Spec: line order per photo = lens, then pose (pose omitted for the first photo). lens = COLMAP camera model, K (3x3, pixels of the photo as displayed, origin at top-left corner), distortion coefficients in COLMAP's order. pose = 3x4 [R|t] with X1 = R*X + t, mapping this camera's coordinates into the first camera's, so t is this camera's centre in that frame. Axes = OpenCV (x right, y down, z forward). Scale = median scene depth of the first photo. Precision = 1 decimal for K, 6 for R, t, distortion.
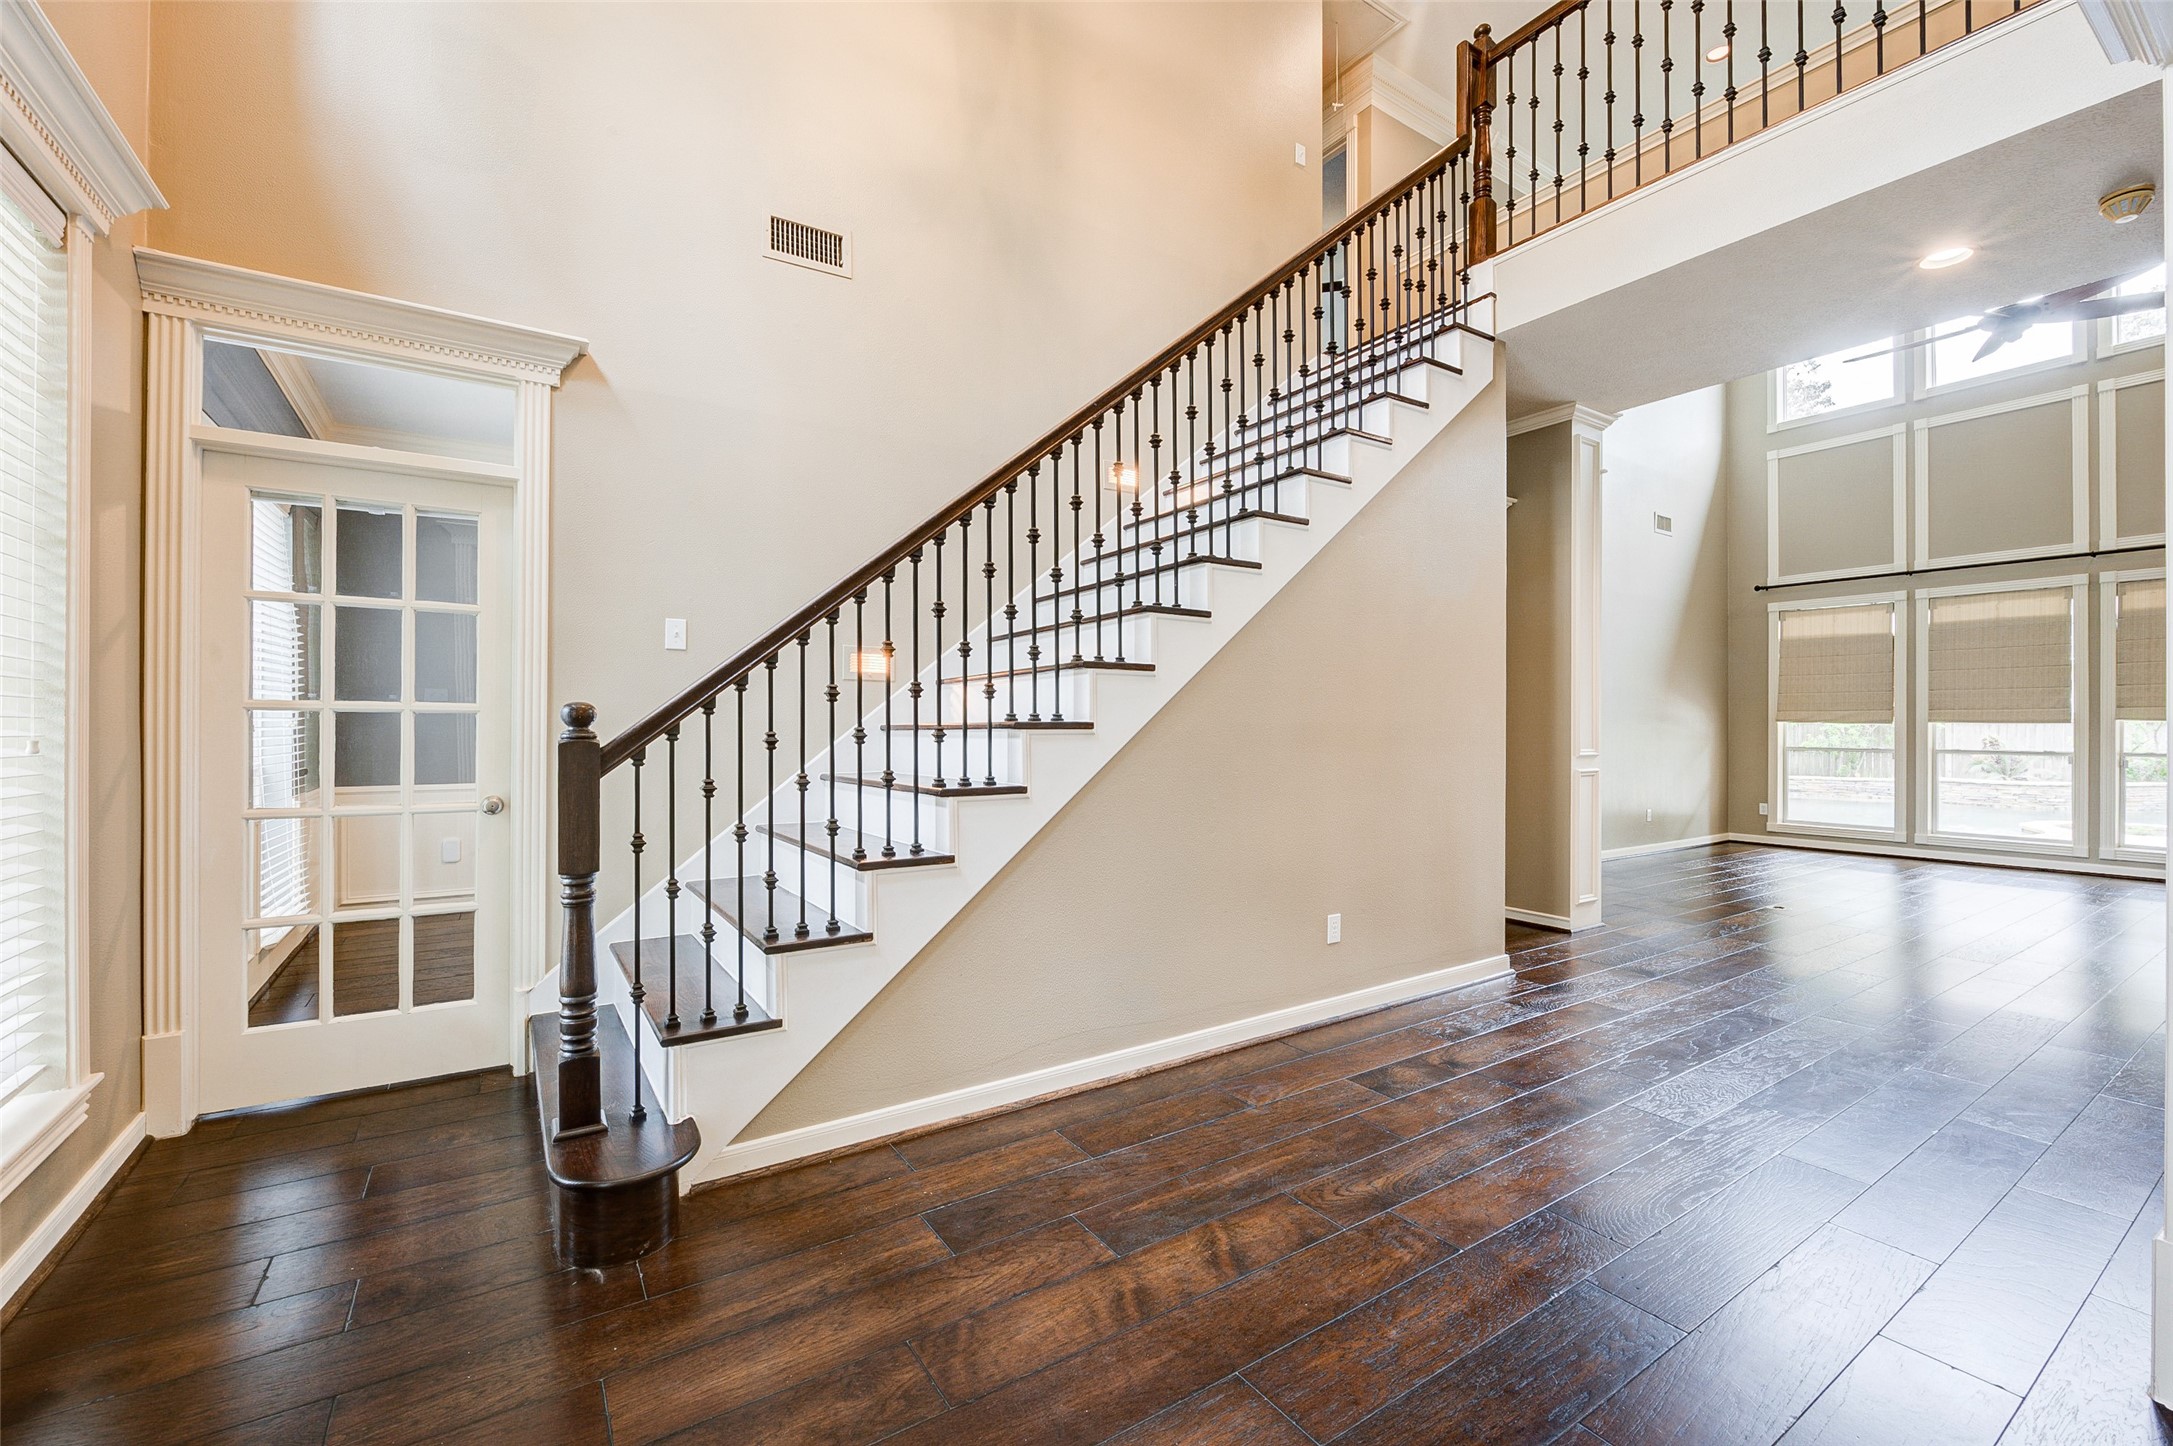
lens RADIAL K [[887.0, 0, 1081.8], [0, 887.0, 716.5], [0, 0, 1]] dist [-0.010899, -0.000106]
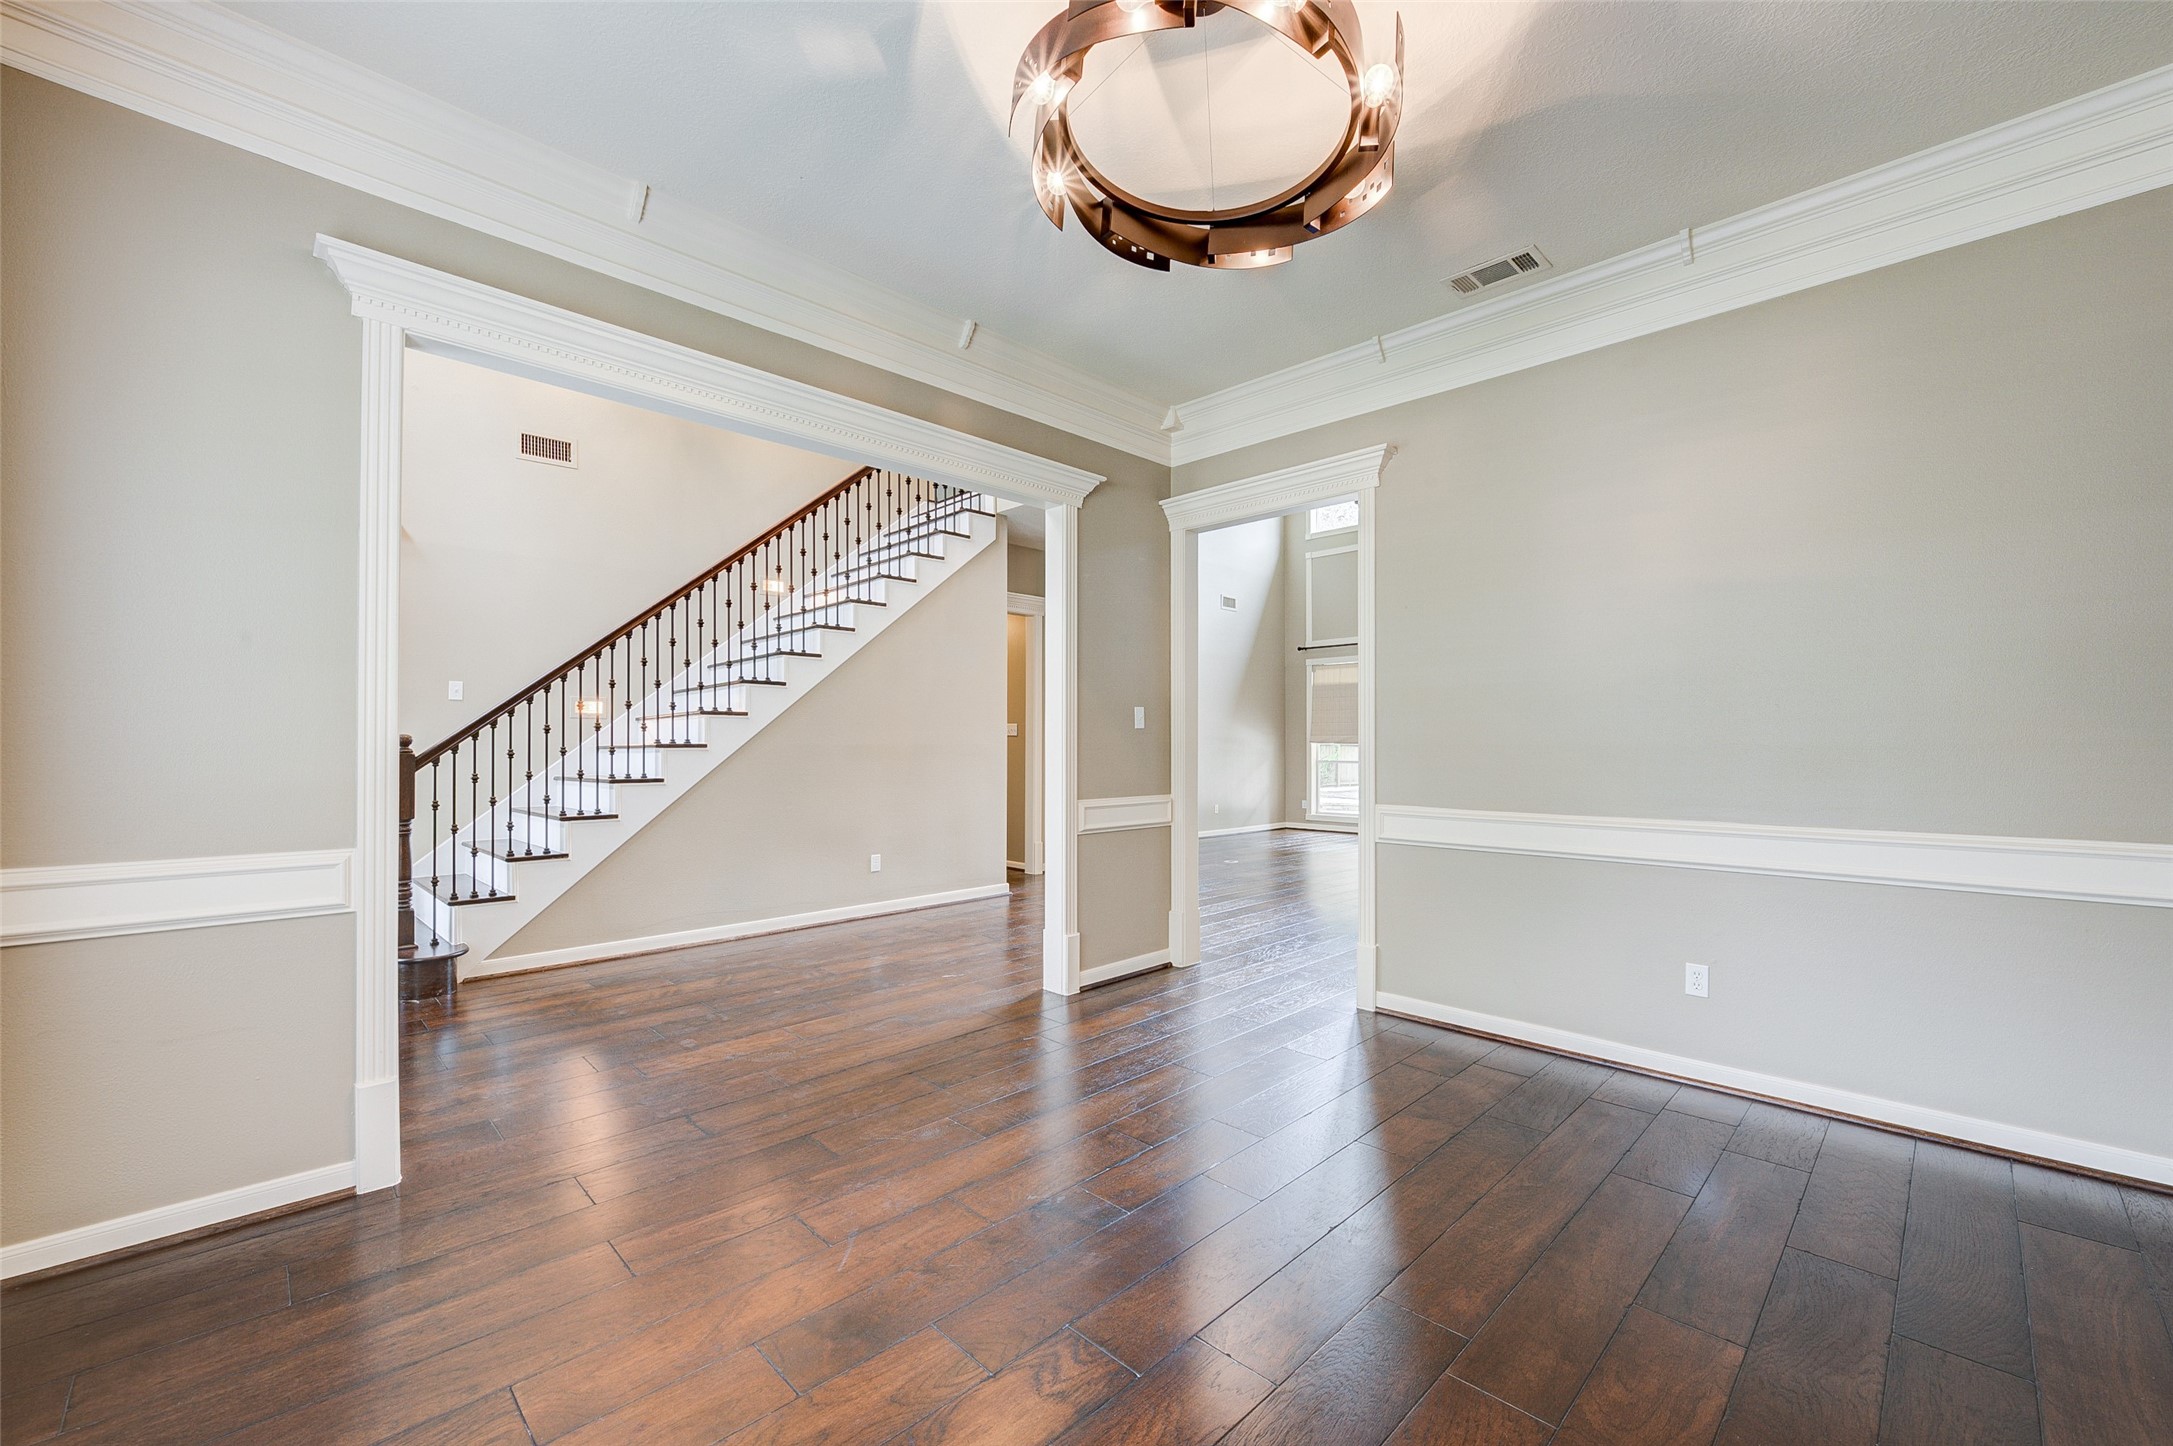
lens RADIAL K [[887.0, 0, 1074.0], [0, 887.0, 733.0], [0, 0, 1]] dist [-0.010899, -0.000106]
pose [[0.983378, -0.001132, 0.181568, 0.342060], [0.002638, 0.999964, -0.008055, 0.000258], [-0.181552, 0.008400, 0.983345, -0.752369]]
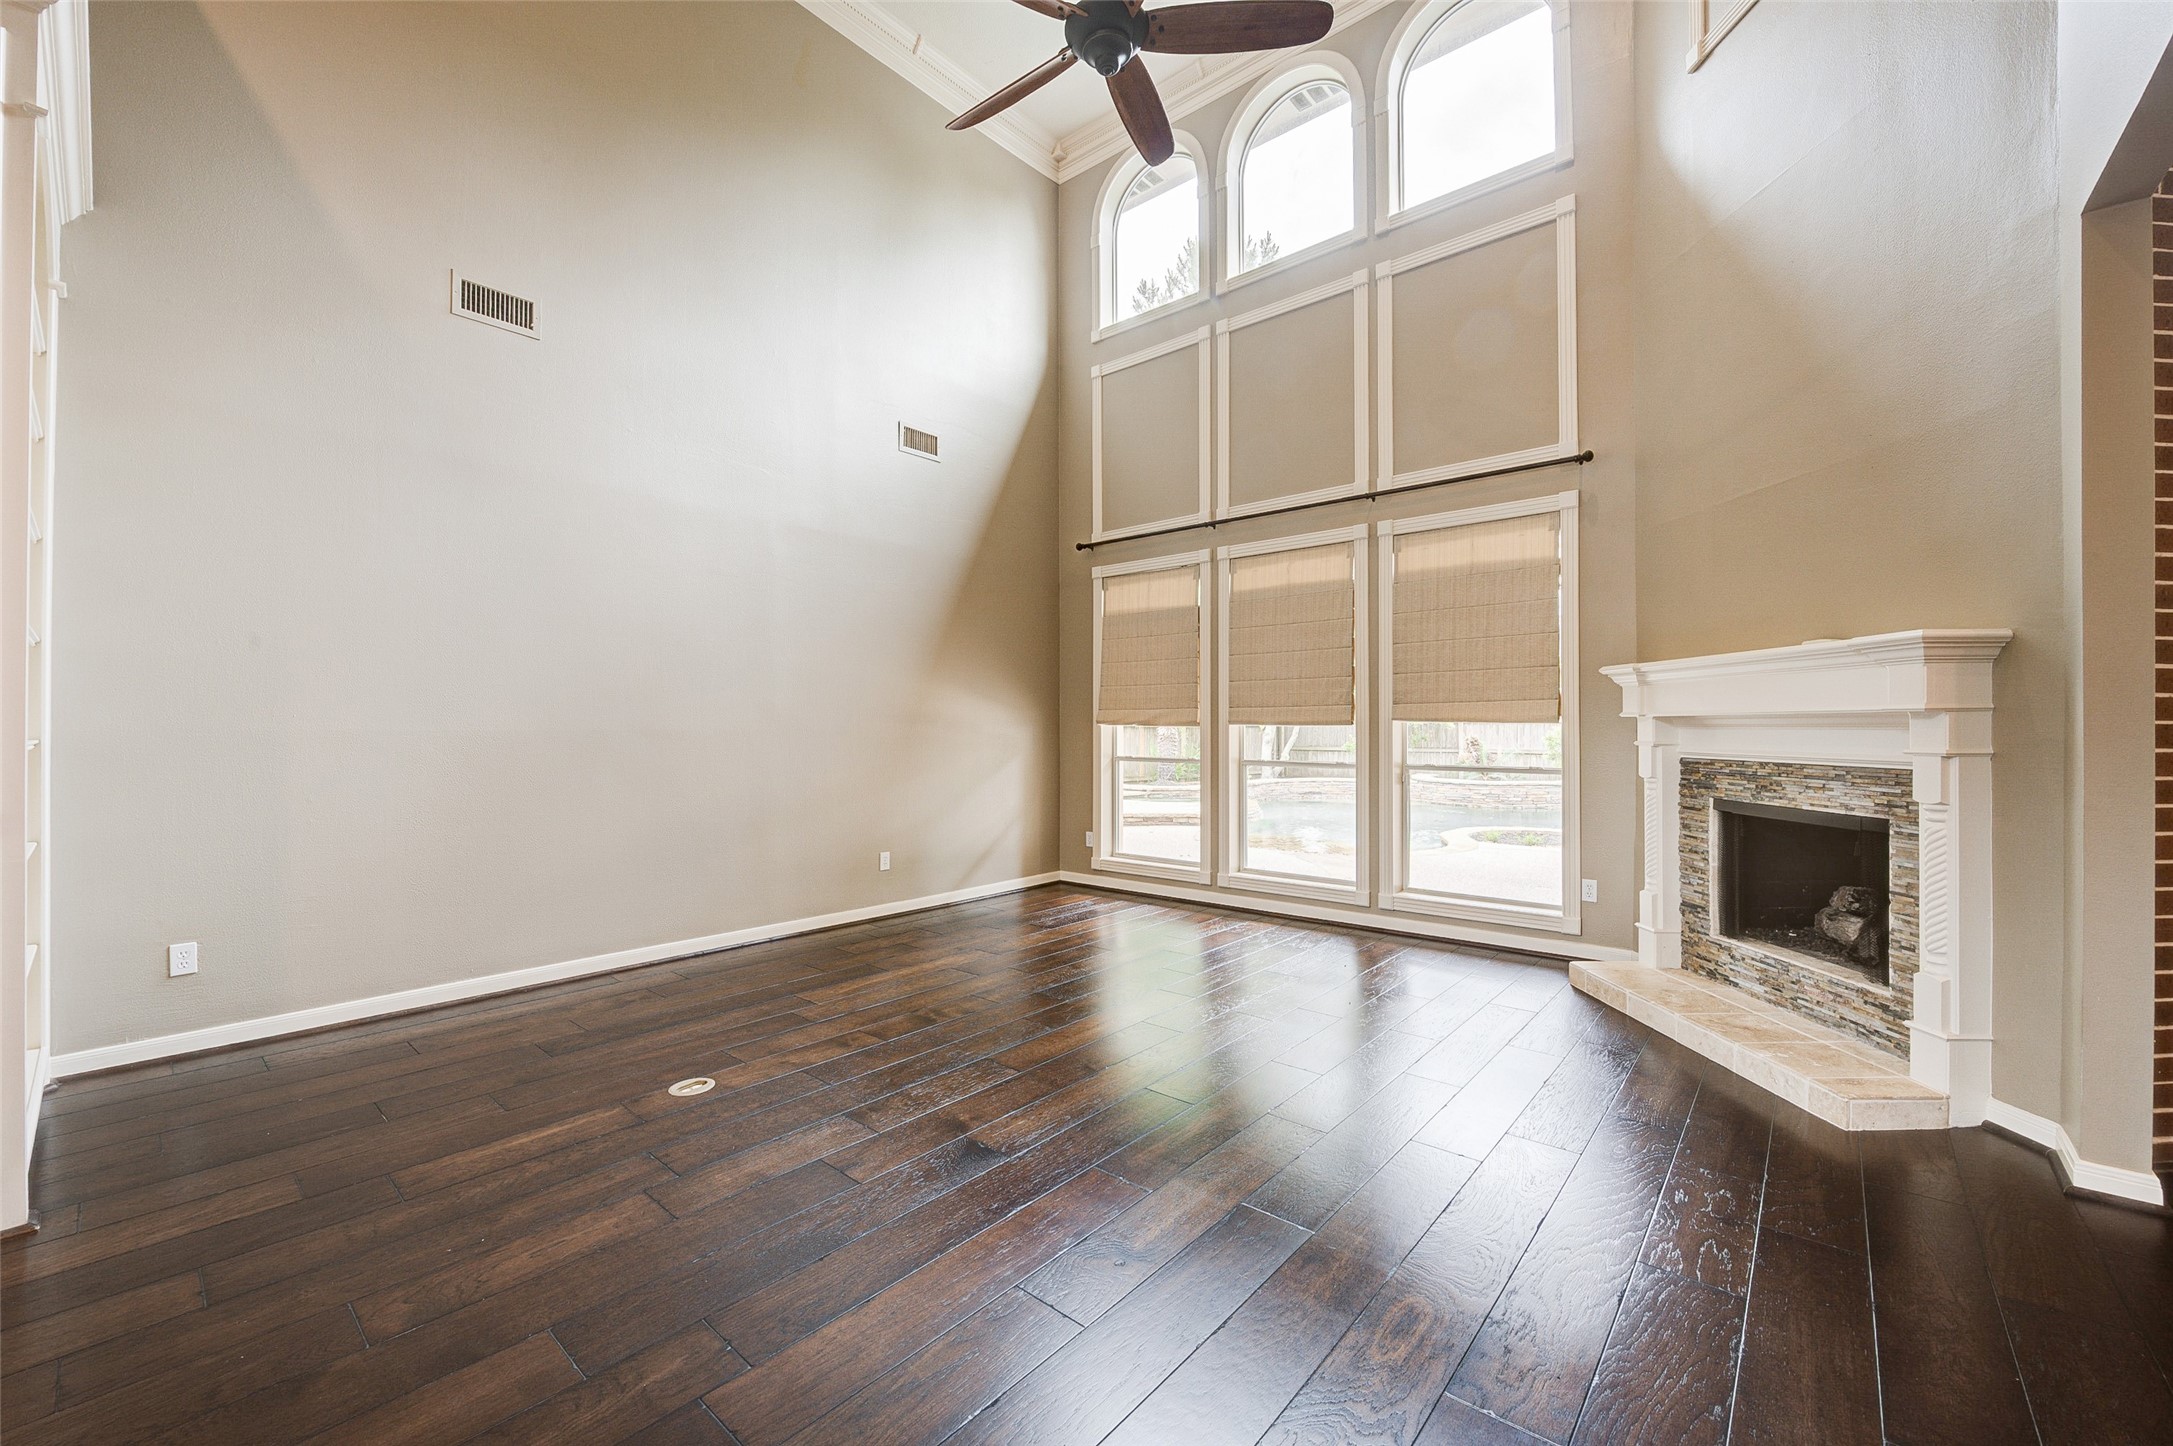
lens RADIAL K [[887.0, 0, 1083.4], [0, 887.0, 715.6], [0, 0, 1]] dist [-0.010899, -0.000106]
pose [[0.961097, -0.003957, 0.276183, 1.262250], [0.004453, 0.999989, -0.001169, -0.000504], [-0.276175, 0.002354, 0.961104, 0.610682]]
